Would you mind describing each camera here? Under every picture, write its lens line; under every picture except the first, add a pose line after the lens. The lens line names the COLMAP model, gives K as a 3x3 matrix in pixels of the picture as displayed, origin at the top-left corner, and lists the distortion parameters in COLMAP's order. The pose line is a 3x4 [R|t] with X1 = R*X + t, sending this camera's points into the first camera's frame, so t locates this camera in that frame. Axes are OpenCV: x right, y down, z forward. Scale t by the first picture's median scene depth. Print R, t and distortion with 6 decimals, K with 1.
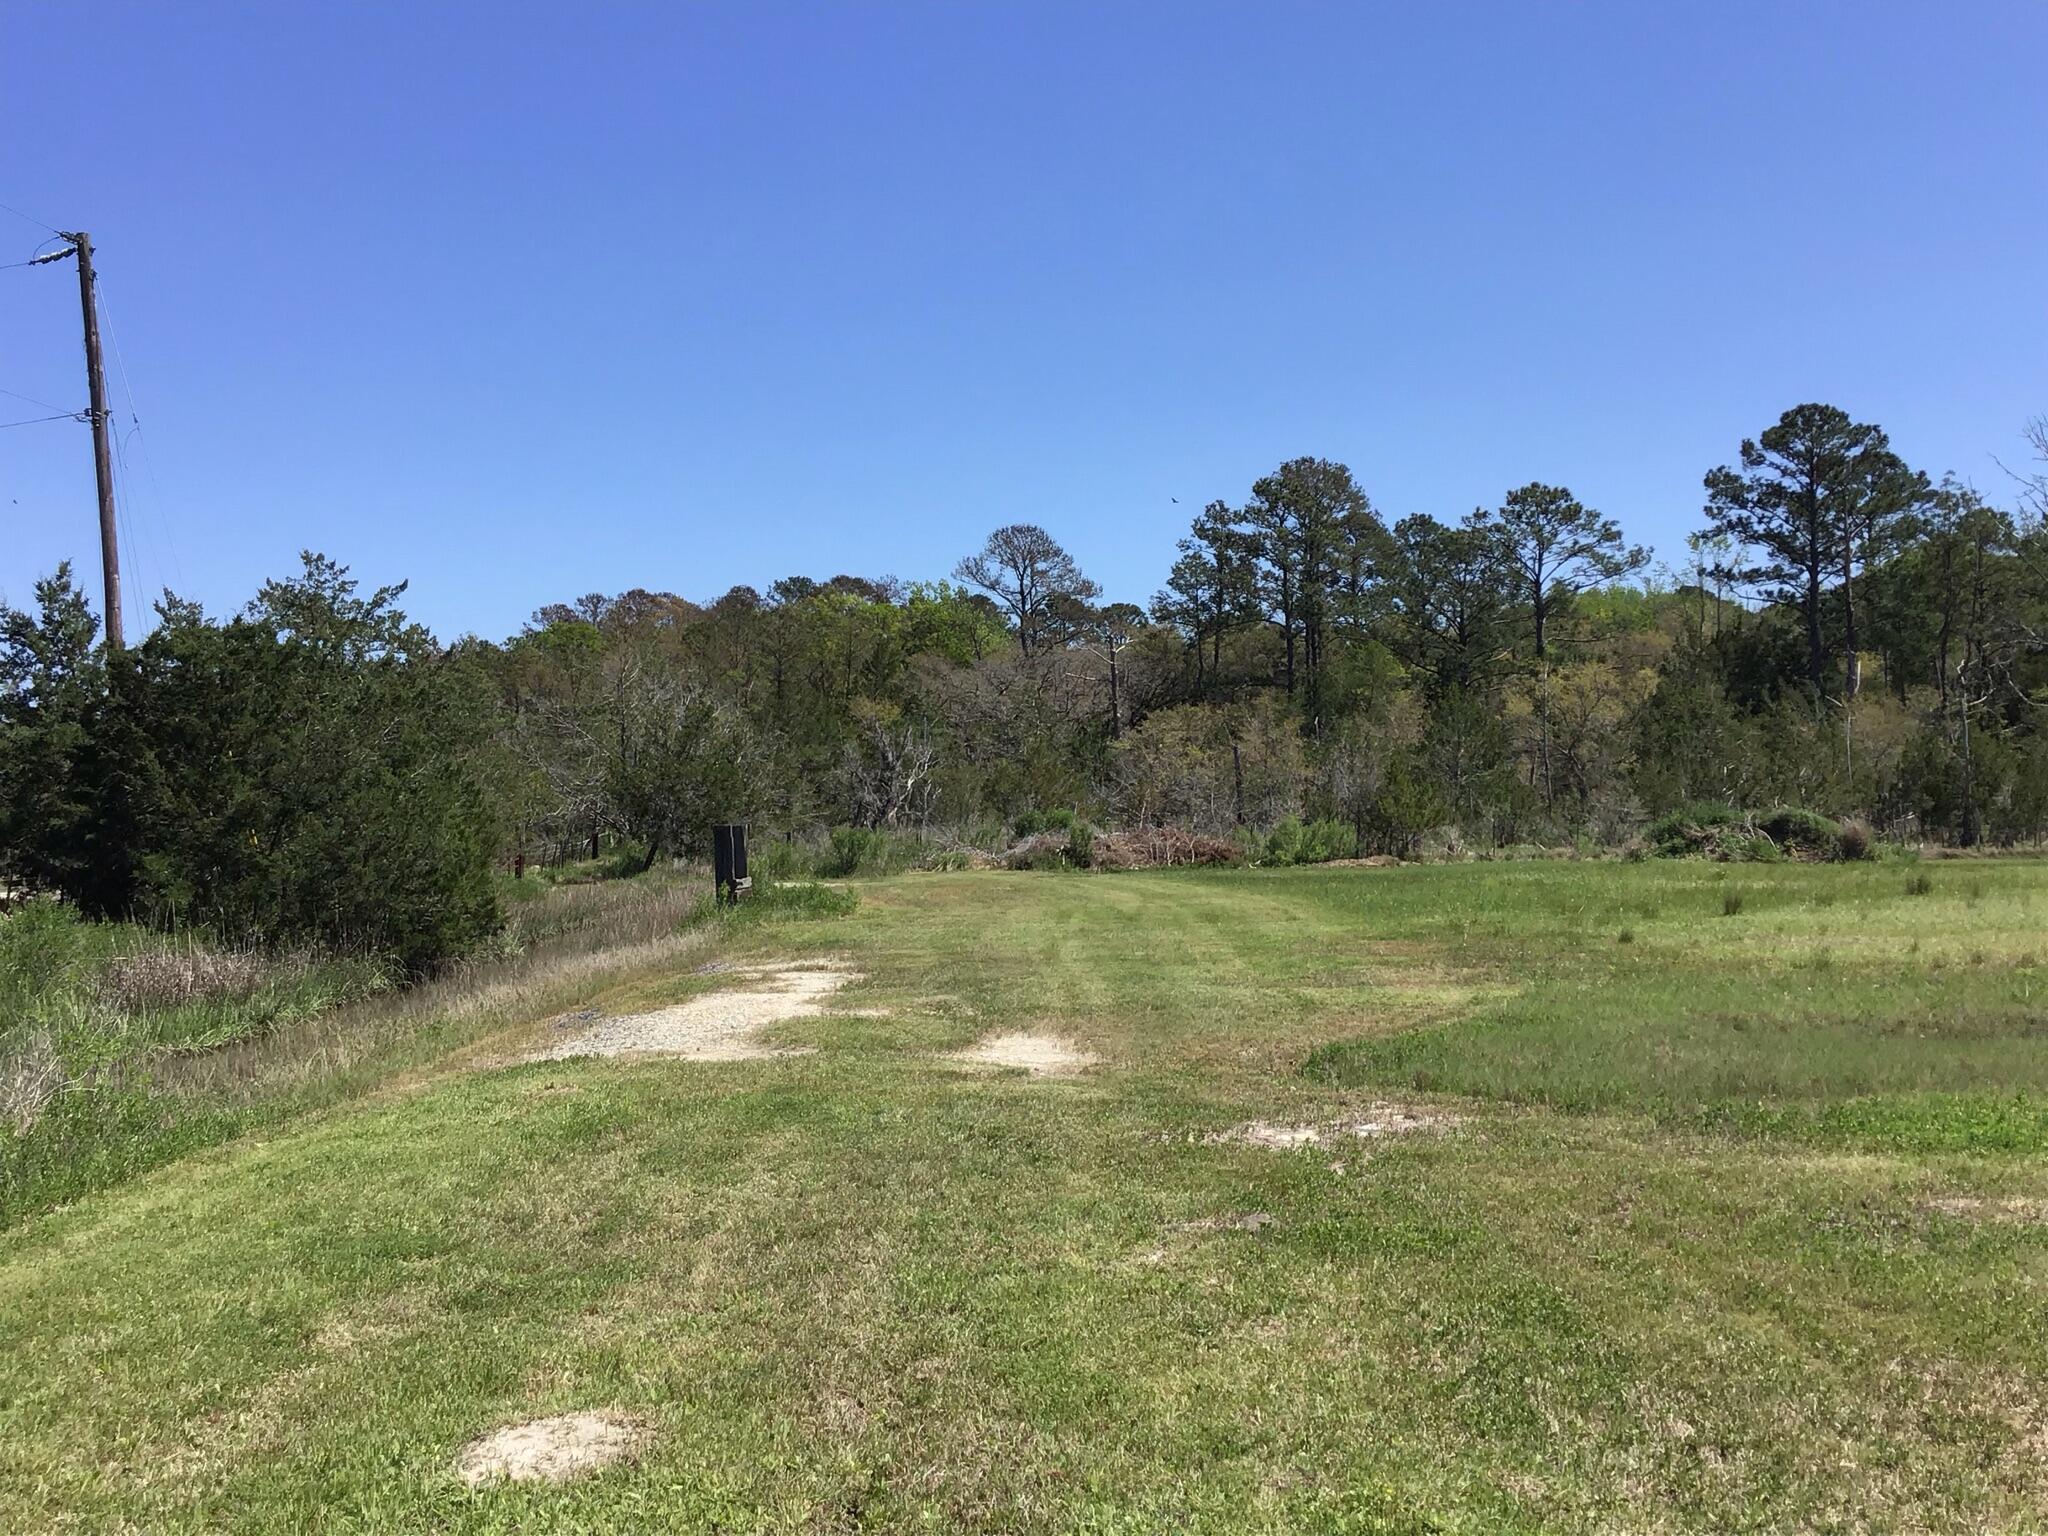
lens RADIAL K [[2147.9, 0, 1024.4], [0, 2147.9, 768.0], [0, 0, 1]] dist [0.067222, 0.000000]
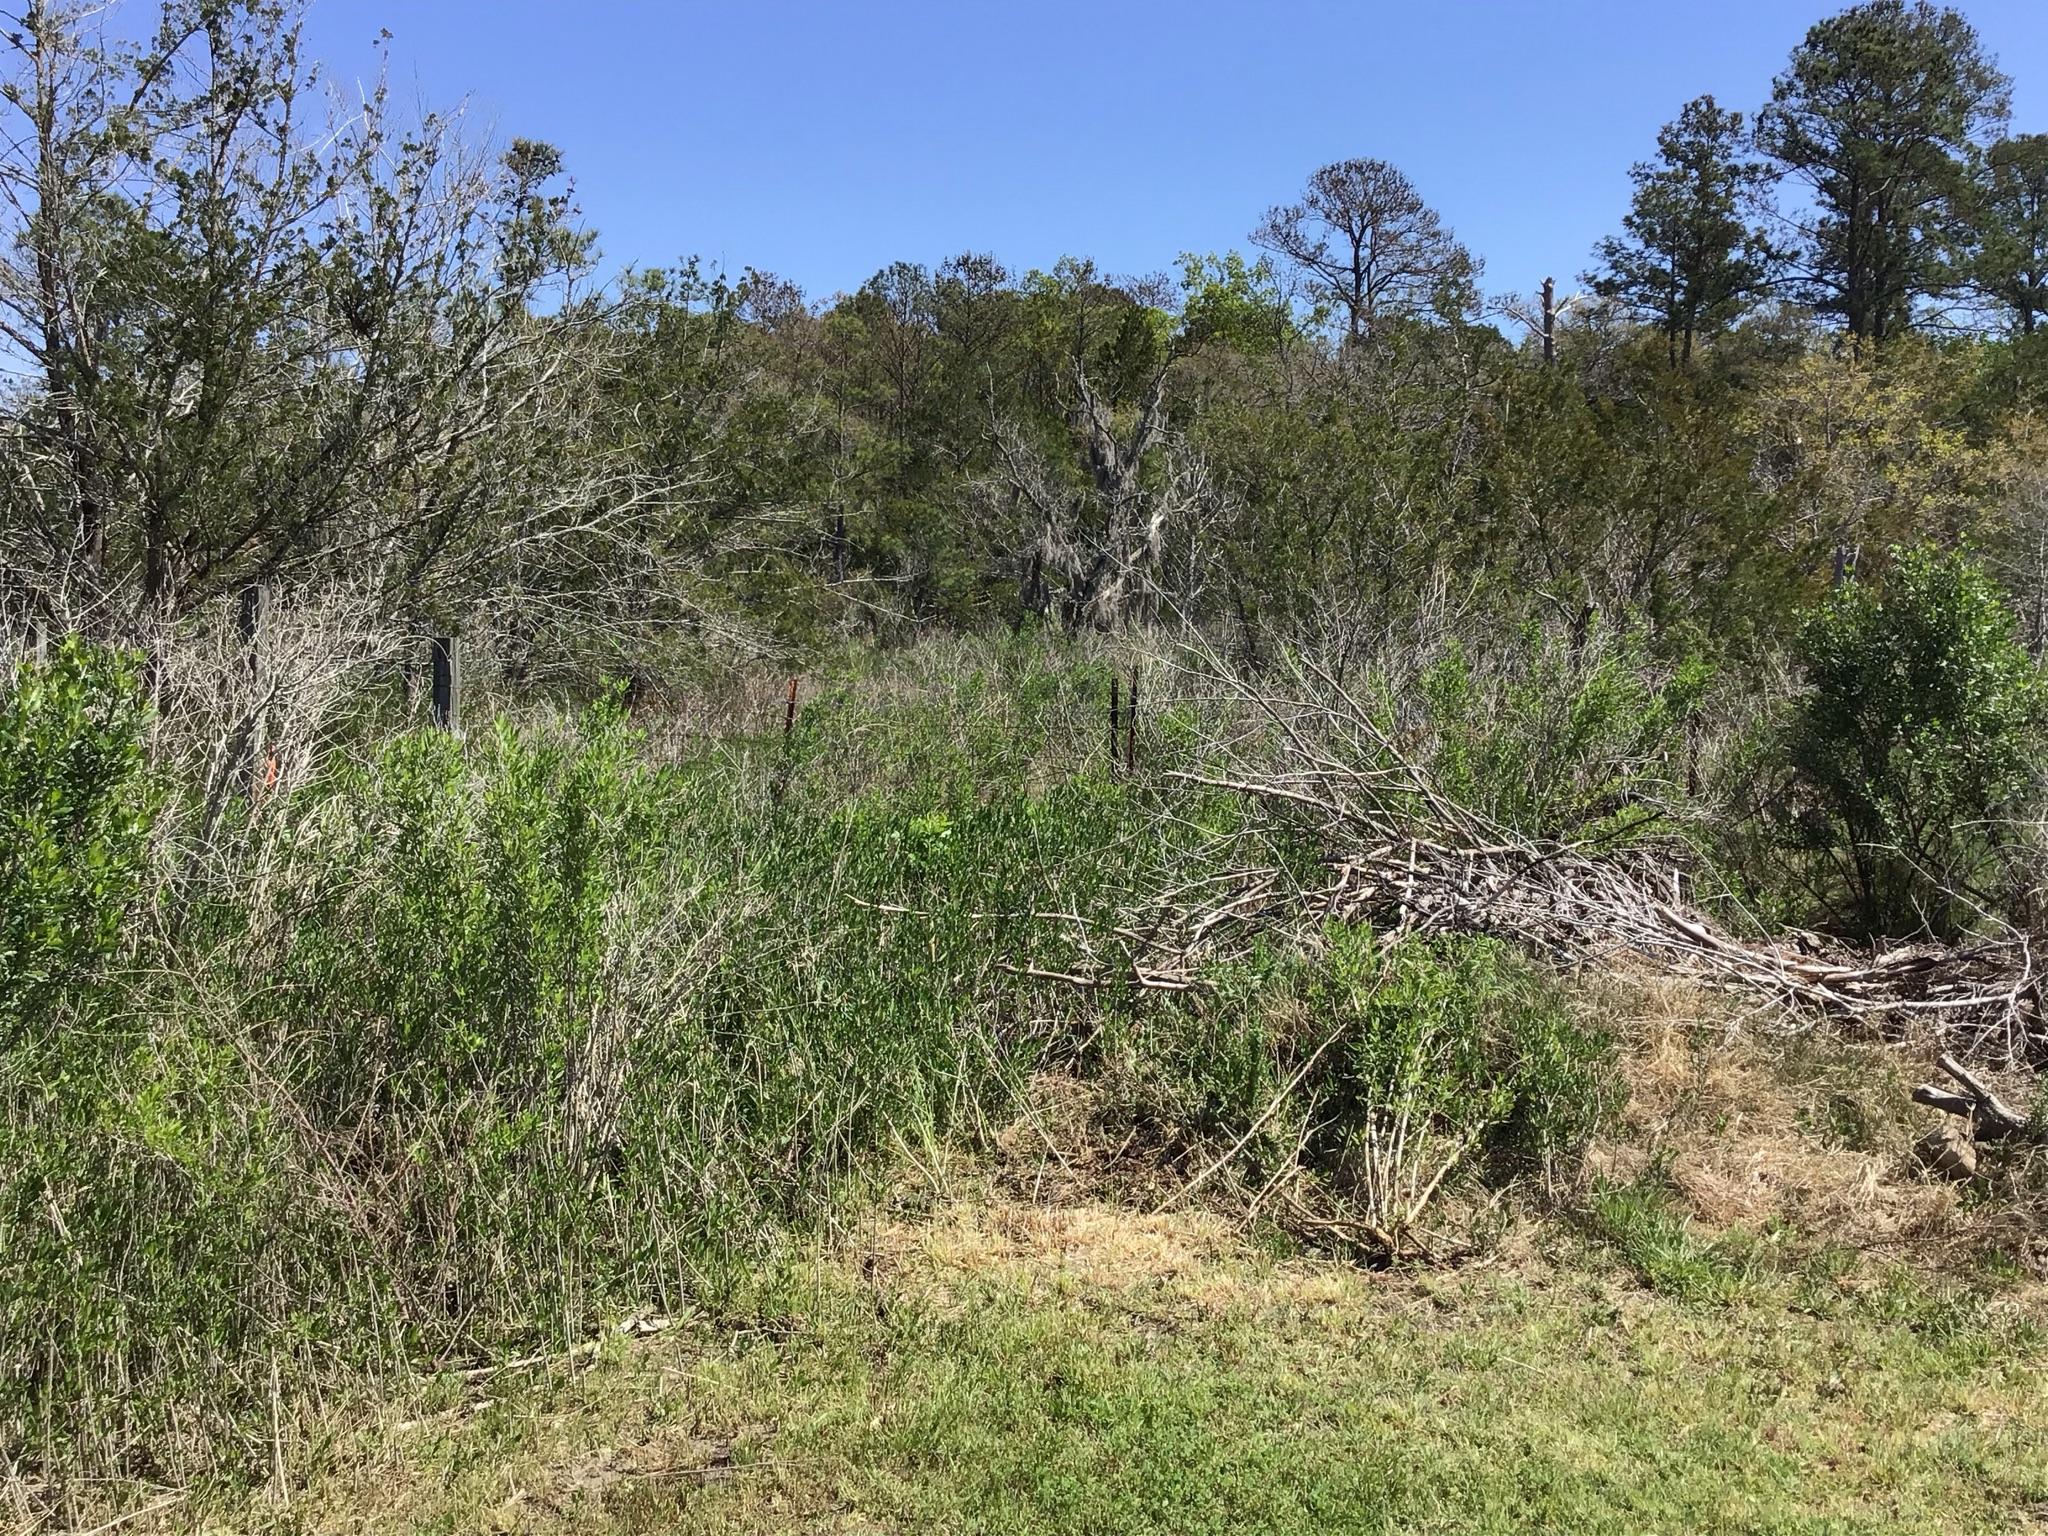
lens RADIAL K [[2147.9, 0, 1013.9], [0, 2147.9, 781.3], [0, 0, 1]] dist [0.067222, 0.000000]
pose [[0.990881, 0.047612, -0.126049, -0.016132], [-0.034489, 0.993945, 0.104324, 0.009387], [0.130253, -0.099025, 0.986523, 0.369762]]
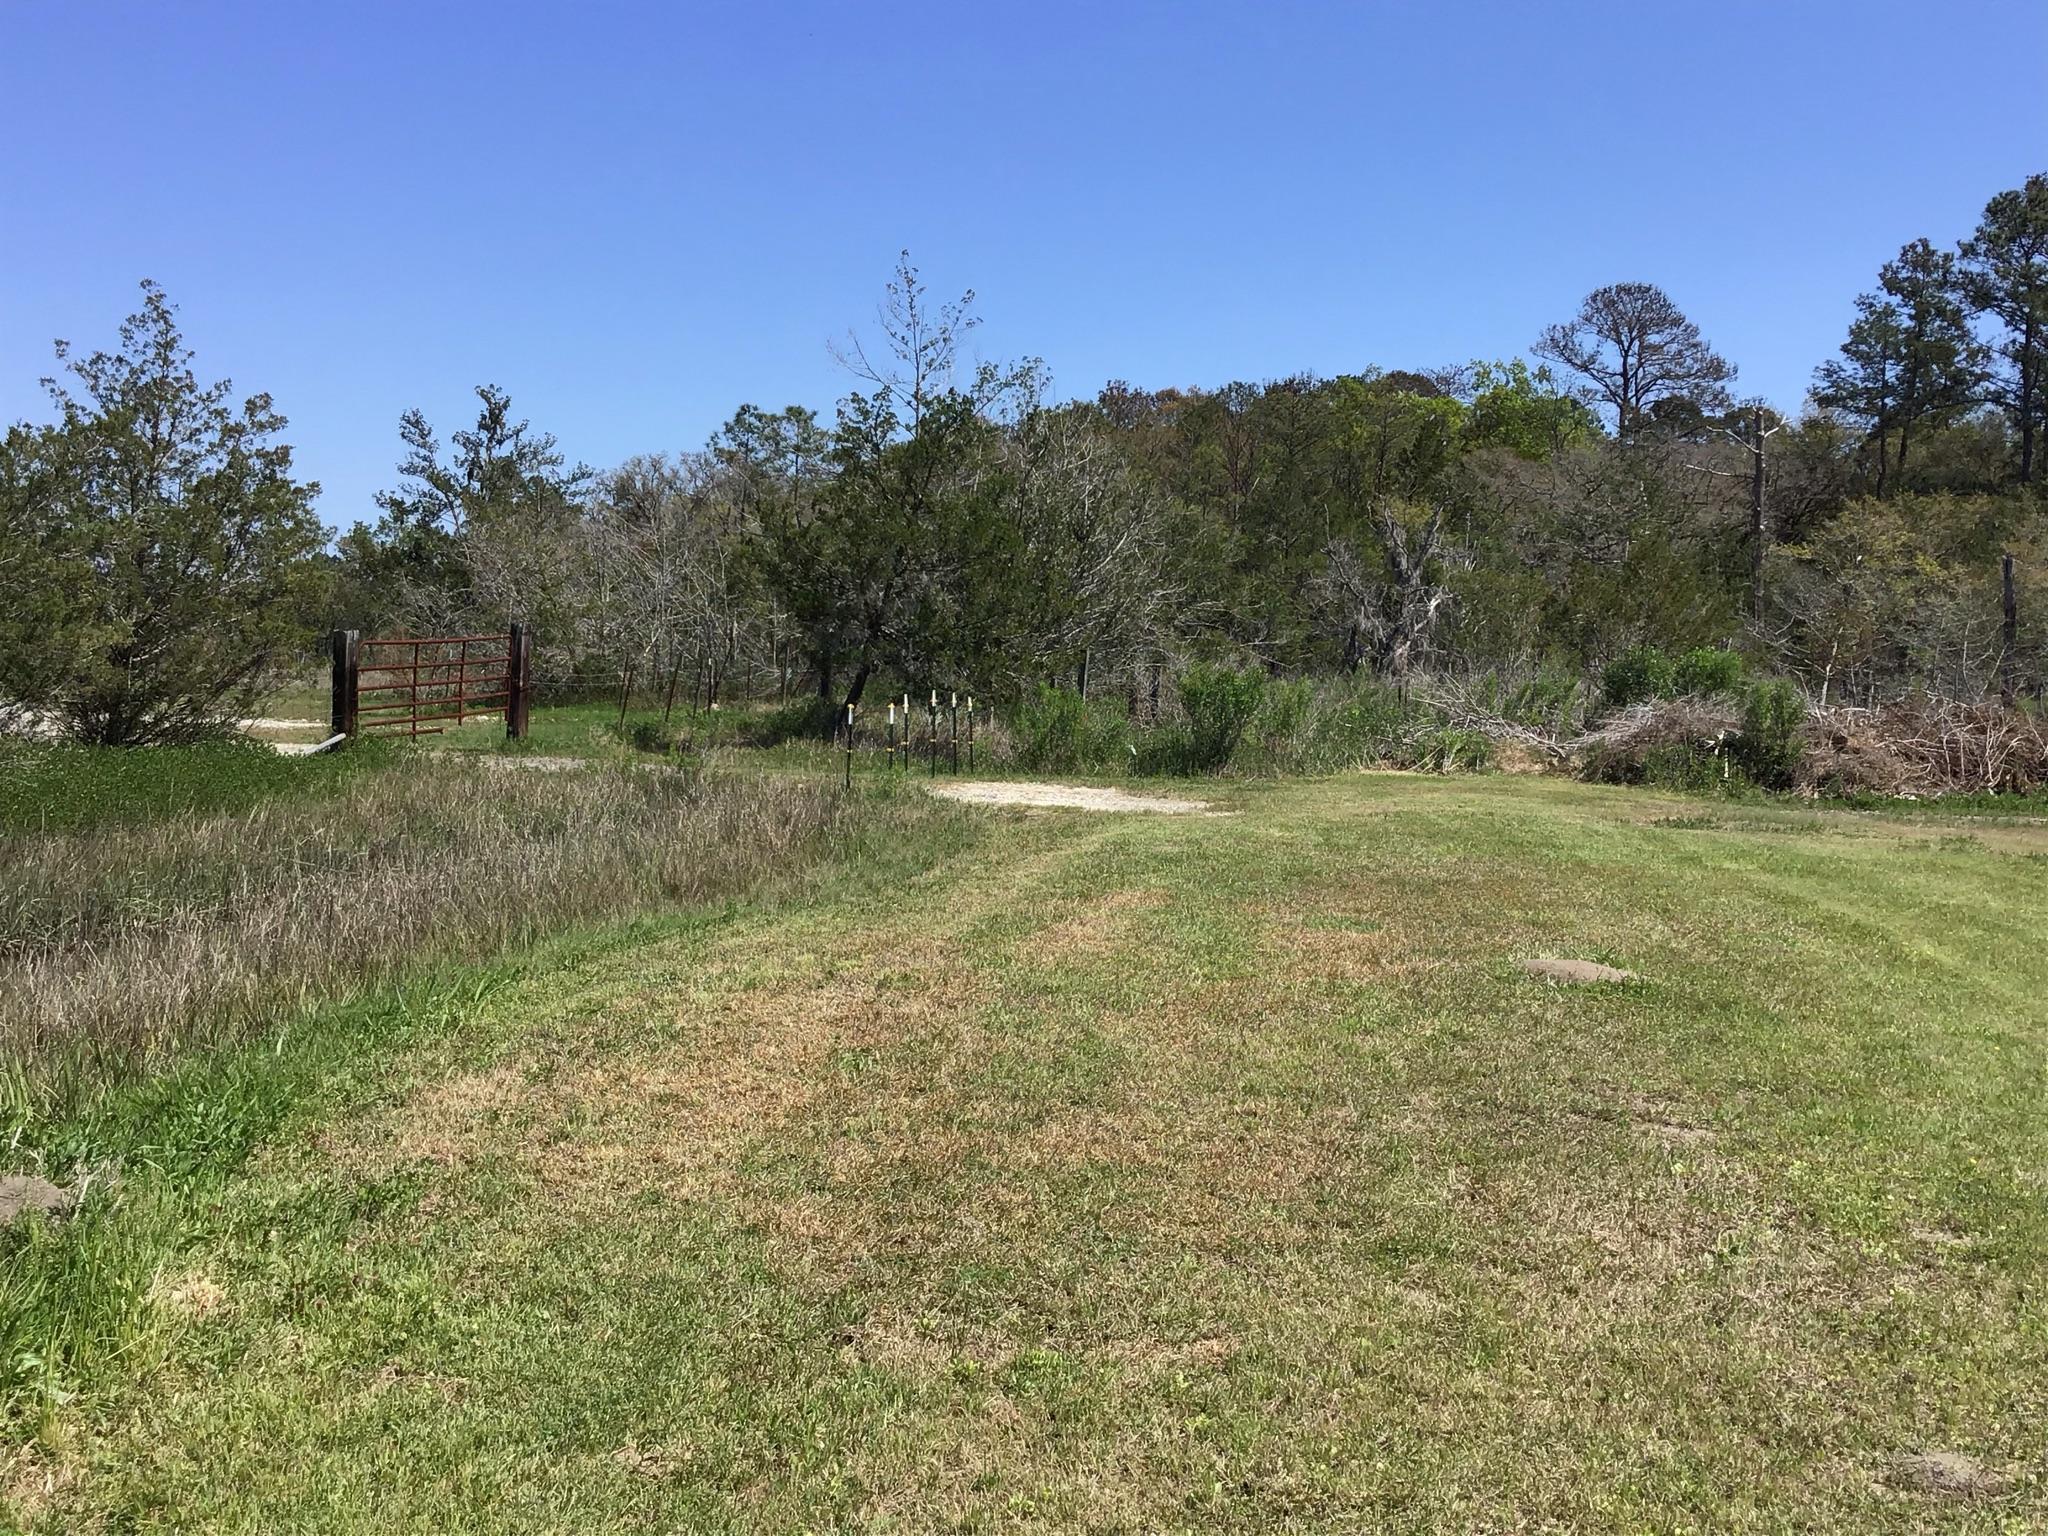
lens RADIAL K [[2147.9, 0, 1011.4], [0, 2147.9, 787.5], [0, 0, 1]] dist [0.067222, 0.000000]
pose [[0.963588, 0.065934, -0.259134, -0.002379], [-0.043939, 0.994992, 0.089776, 0.005886], [0.263756, -0.075121, 0.961660, 0.216738]]
